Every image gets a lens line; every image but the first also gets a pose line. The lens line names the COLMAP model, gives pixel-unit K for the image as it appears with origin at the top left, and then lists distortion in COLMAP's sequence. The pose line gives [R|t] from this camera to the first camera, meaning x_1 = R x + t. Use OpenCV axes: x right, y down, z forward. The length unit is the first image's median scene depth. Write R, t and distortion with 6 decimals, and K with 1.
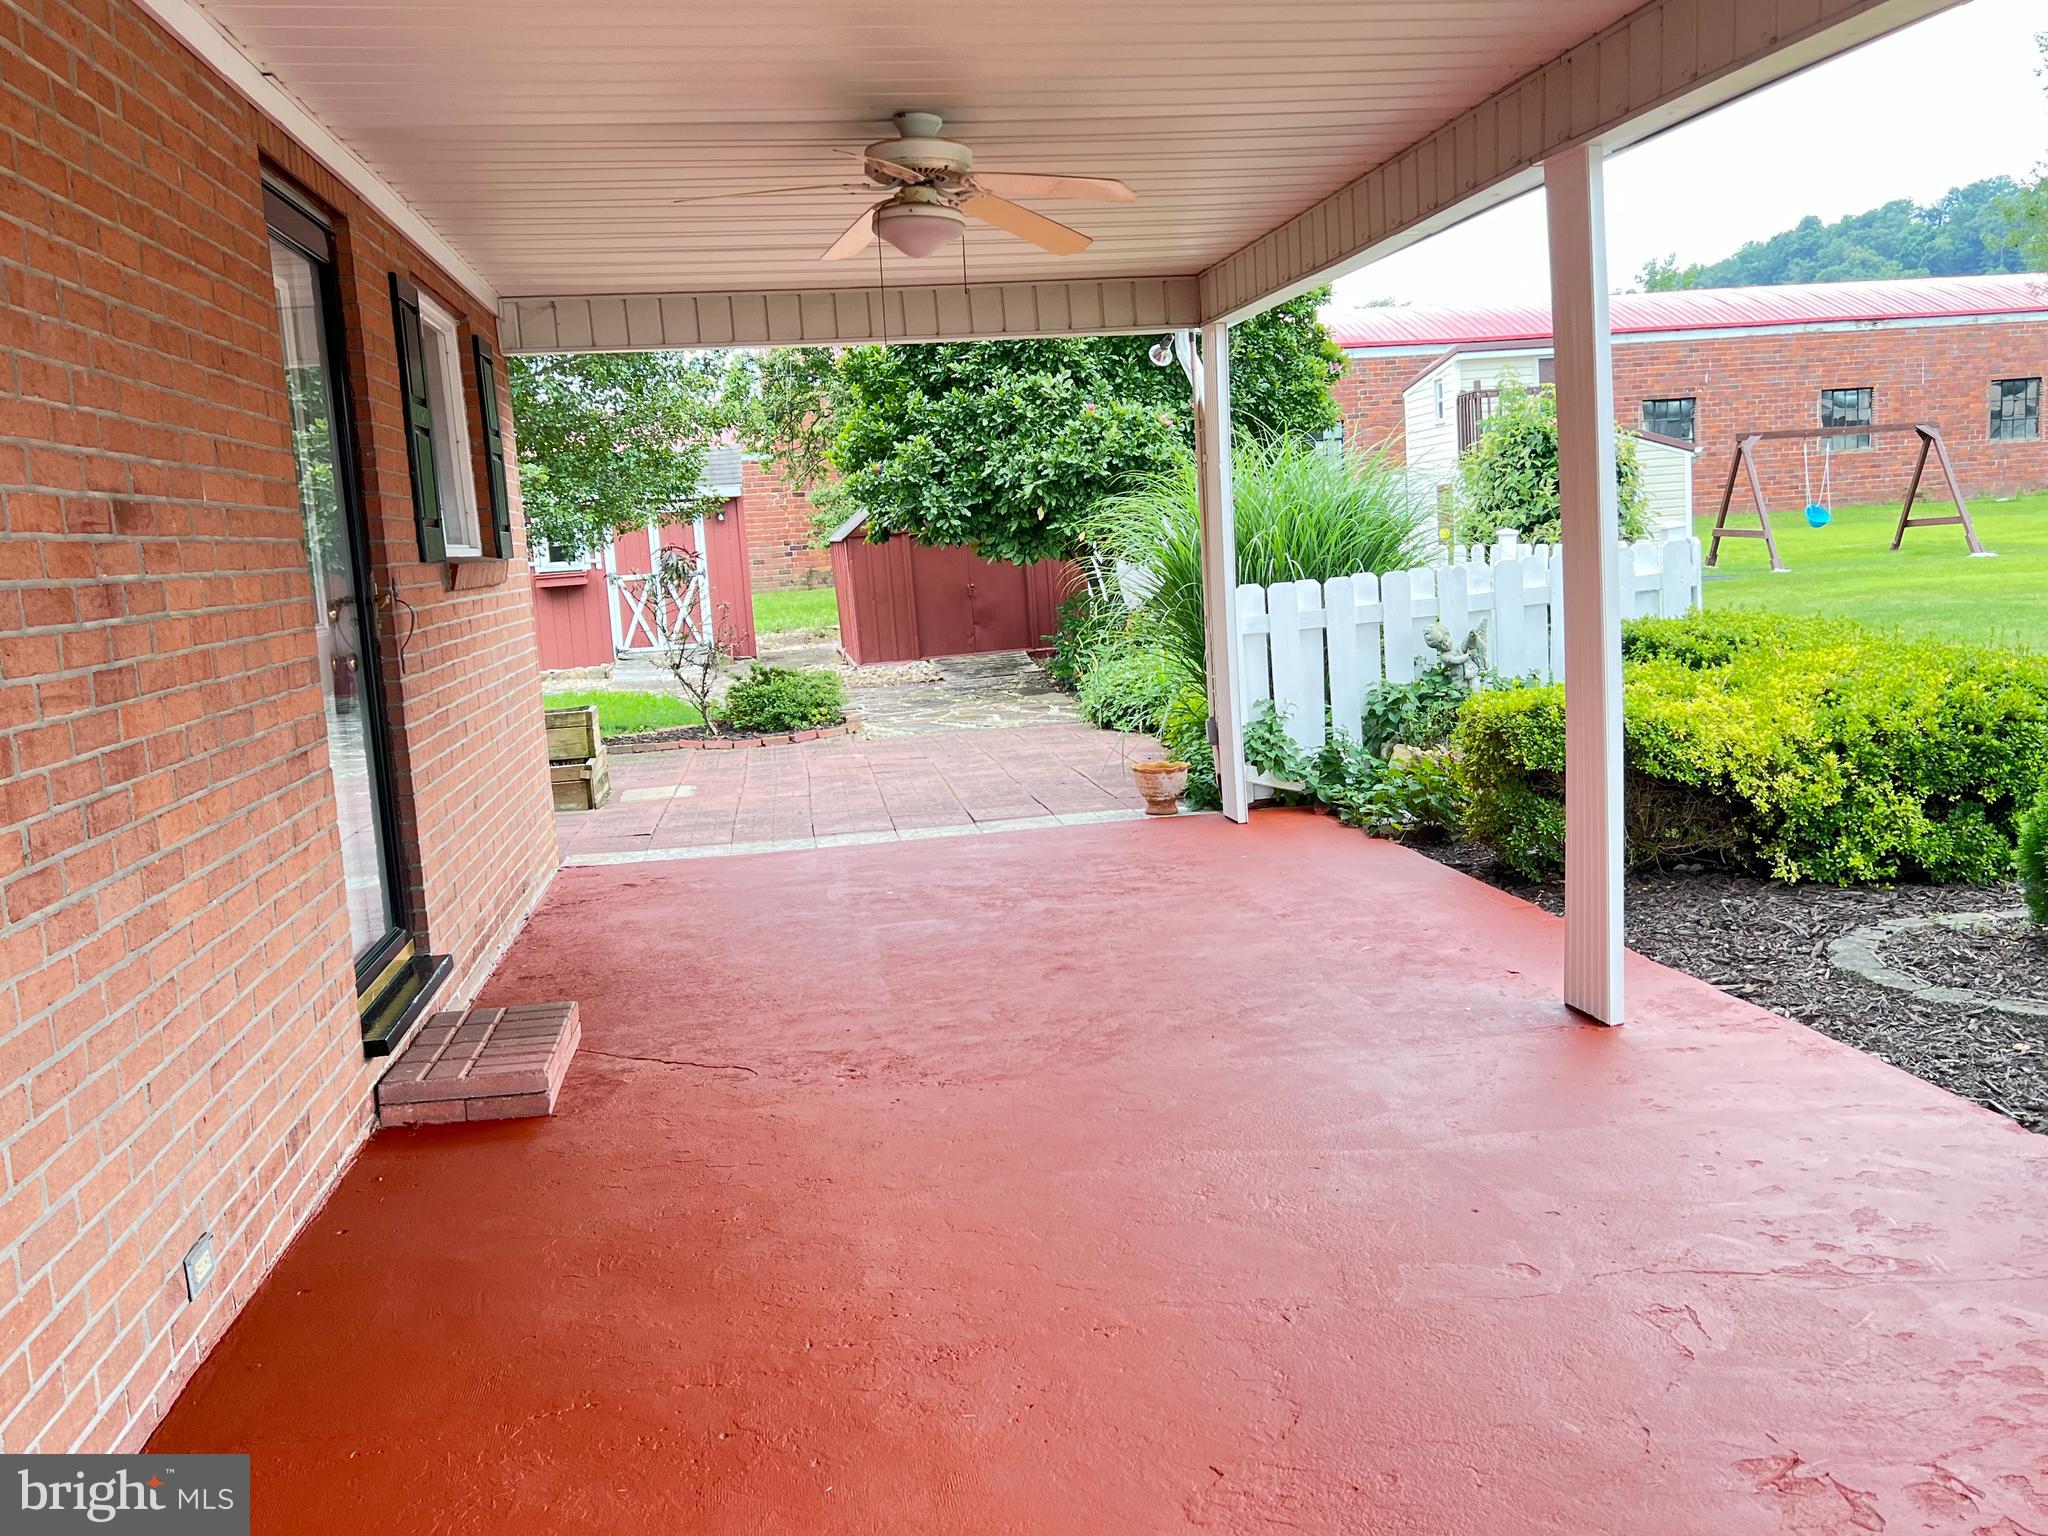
lens RADIAL K [[1792.4, 0, 1023.4], [0, 1792.4, 770.7], [0, 0, 1]] dist [0.062324, -0.000820]
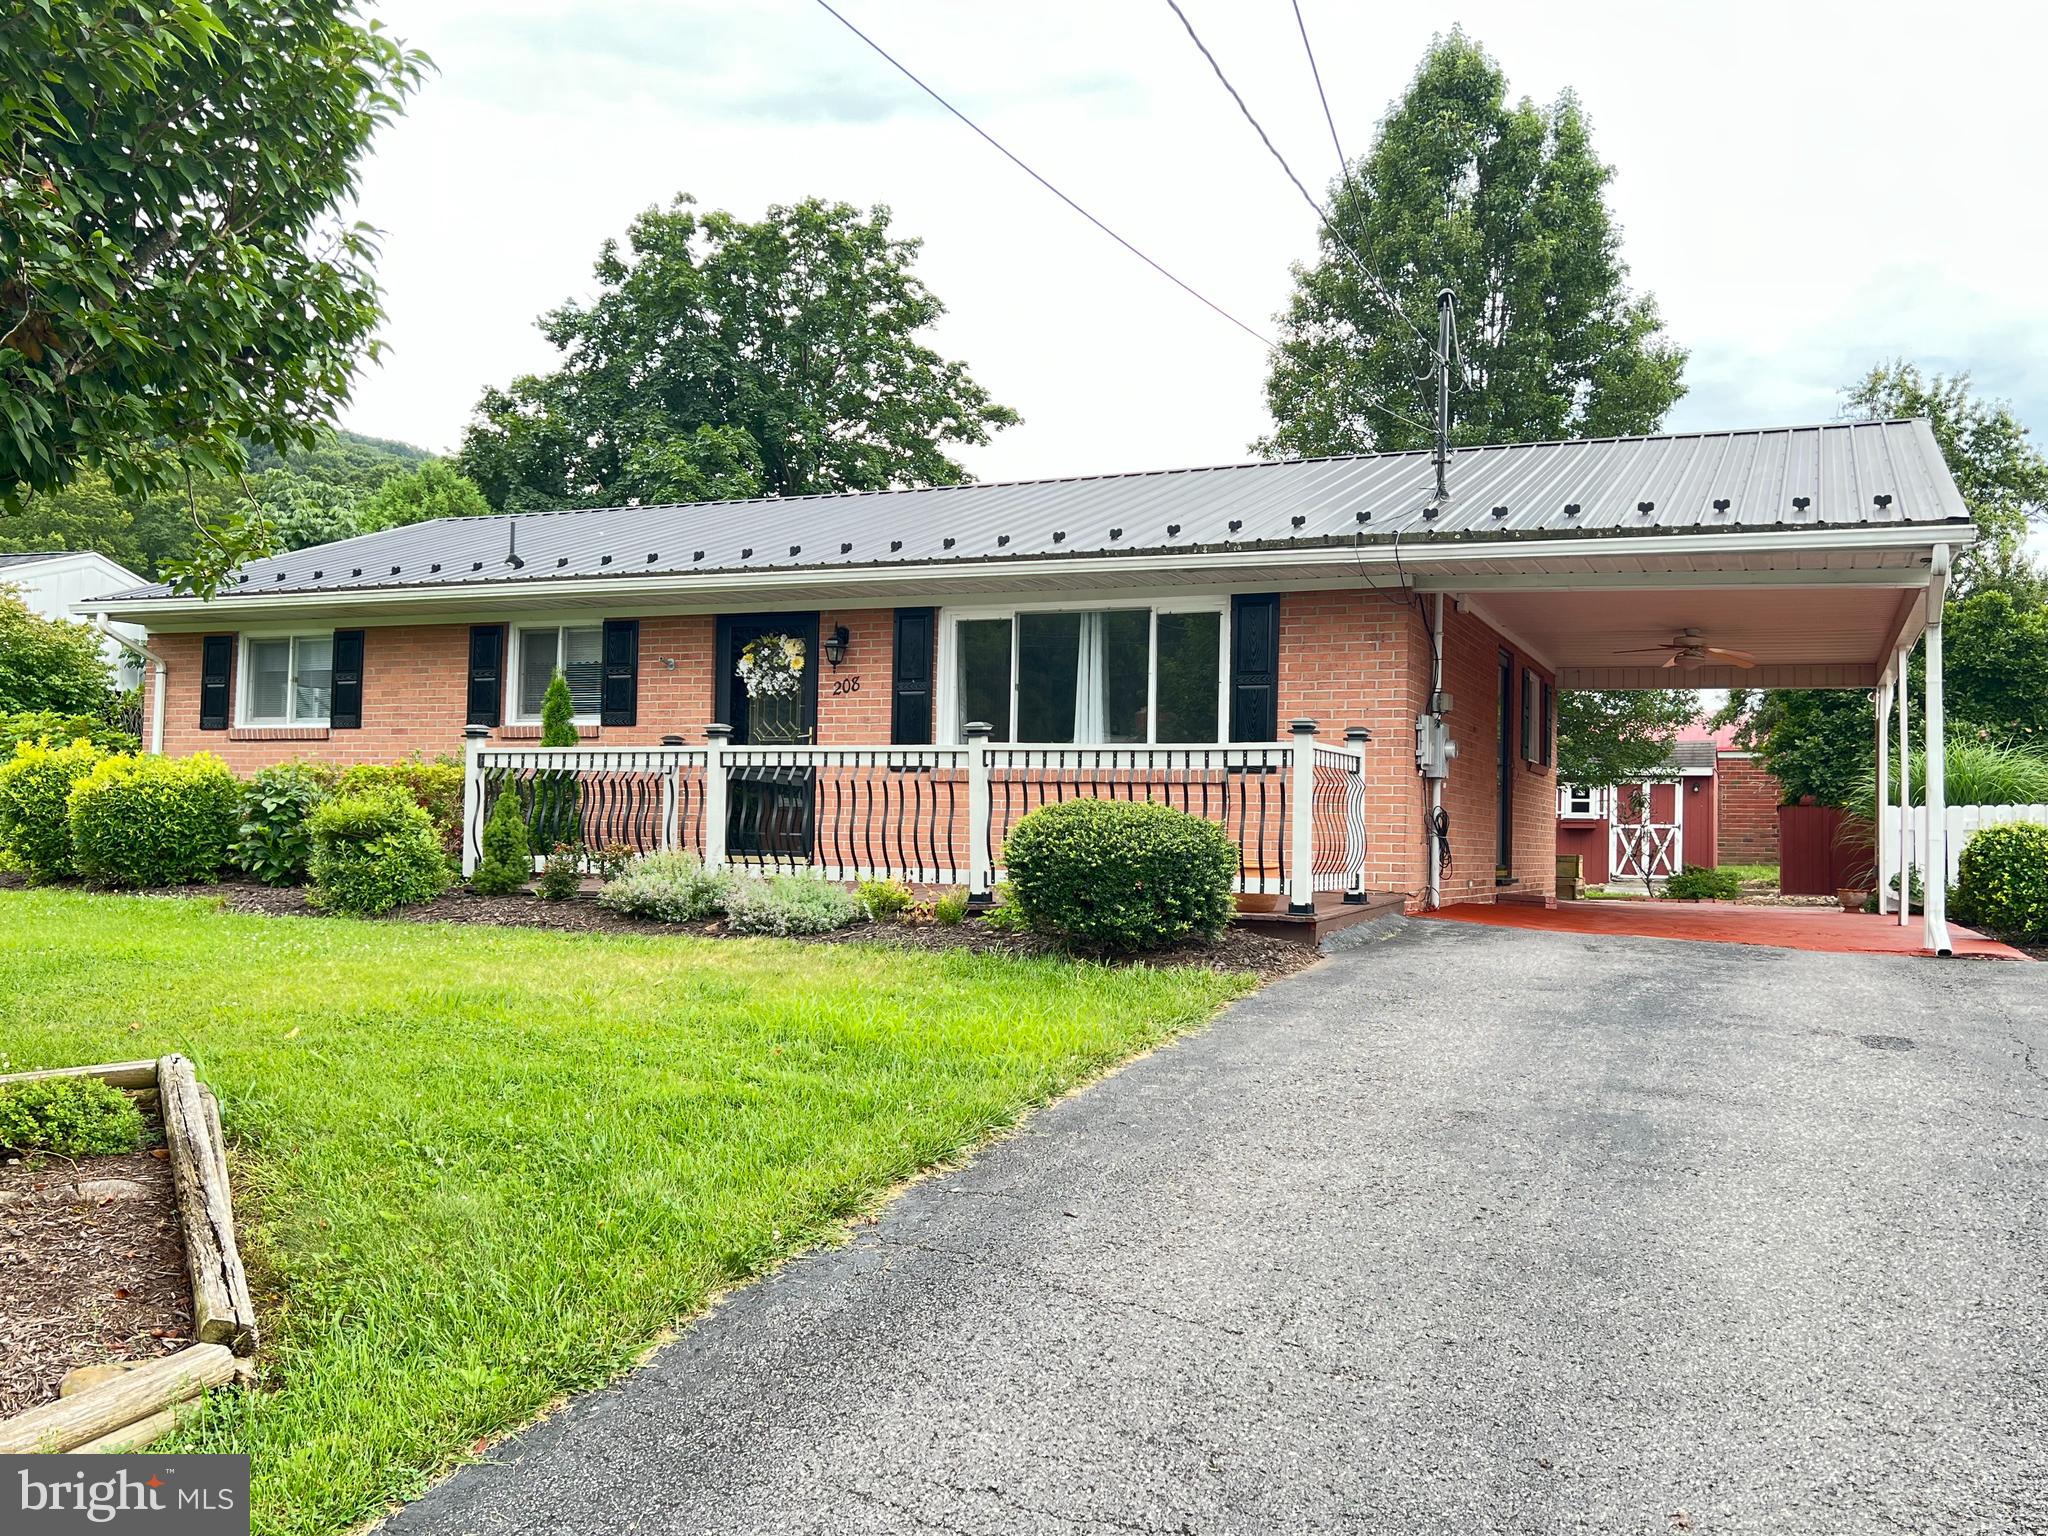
lens RADIAL K [[1738.9, 0, 1024.5], [0, 1738.9, 765.9], [0, 0, 1]] dist [0.012218, 0.003053]
pose [[0.842295, 0.057659, -0.535925, 0.180832], [-0.144891, 0.981887, -0.122081, 0.127172], [0.519178, 0.180479, 0.835393, -0.638076]]
